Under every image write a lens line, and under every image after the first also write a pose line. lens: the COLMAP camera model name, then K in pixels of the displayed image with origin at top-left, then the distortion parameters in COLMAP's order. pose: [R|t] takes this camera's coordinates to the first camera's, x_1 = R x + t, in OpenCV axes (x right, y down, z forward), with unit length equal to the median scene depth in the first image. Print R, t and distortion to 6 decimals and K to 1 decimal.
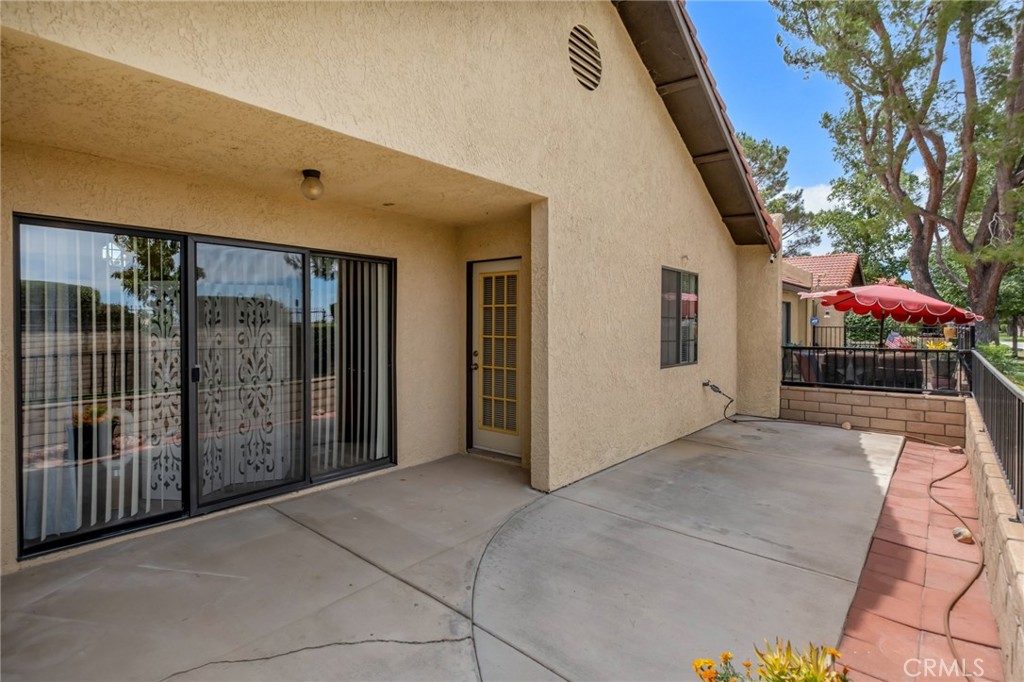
lens RADIAL K [[526.5, 0, 506.2], [0, 526.5, 332.6], [0, 0, 1]] dist [-0.001001, -0.000520]
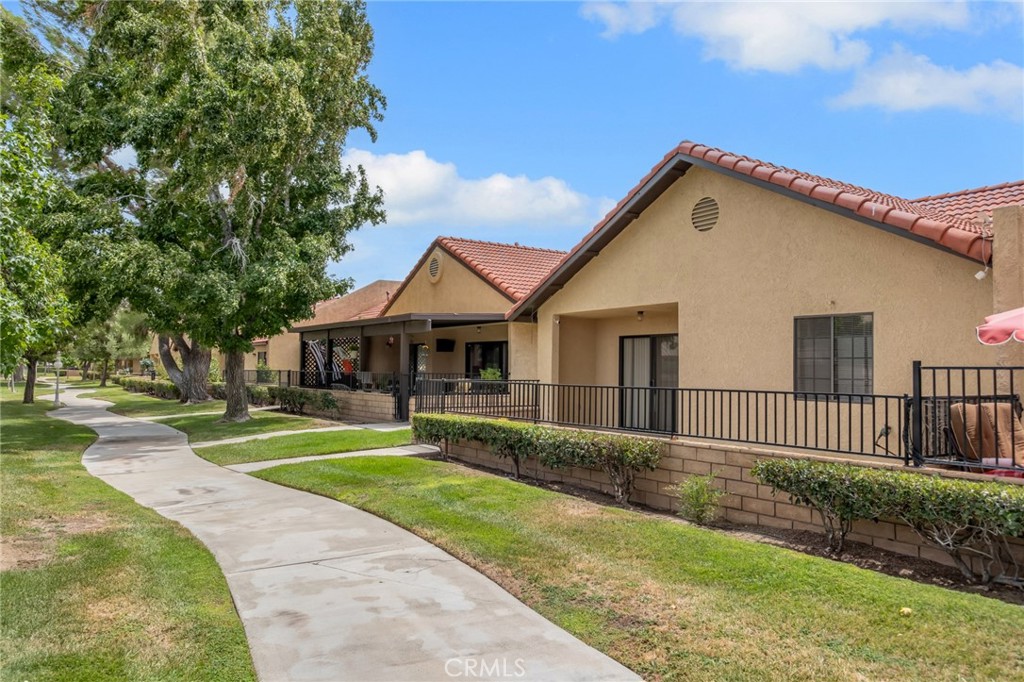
lens RADIAL K [[702.4, 0, 512.0], [0, 702.4, 341.0], [0, 0, 1]] dist [-0.000057, -0.000747]
pose [[-0.261699, -0.036979, -0.964441, 2.578513], [-0.017765, 0.999281, -0.033494, -0.002755], [0.964986, 0.008368, -0.262168, 0.988511]]
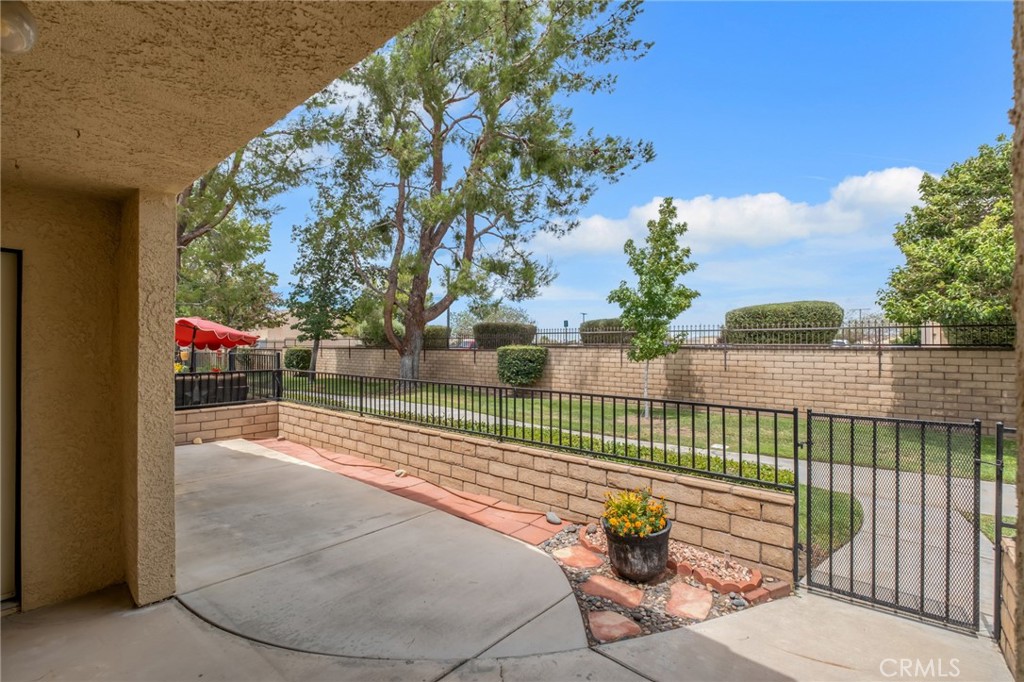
lens RADIAL K [[447.3, 0, 513.7], [0, 447.3, 343.8], [0, 0, 1]] dist [0.001684, -0.008023]
pose [[-0.016536, 0.001782, 0.999862, -0.500089], [0.012761, 0.999917, -0.001571, -0.035687], [-0.999782, 0.012734, -0.016557, 0.488947]]
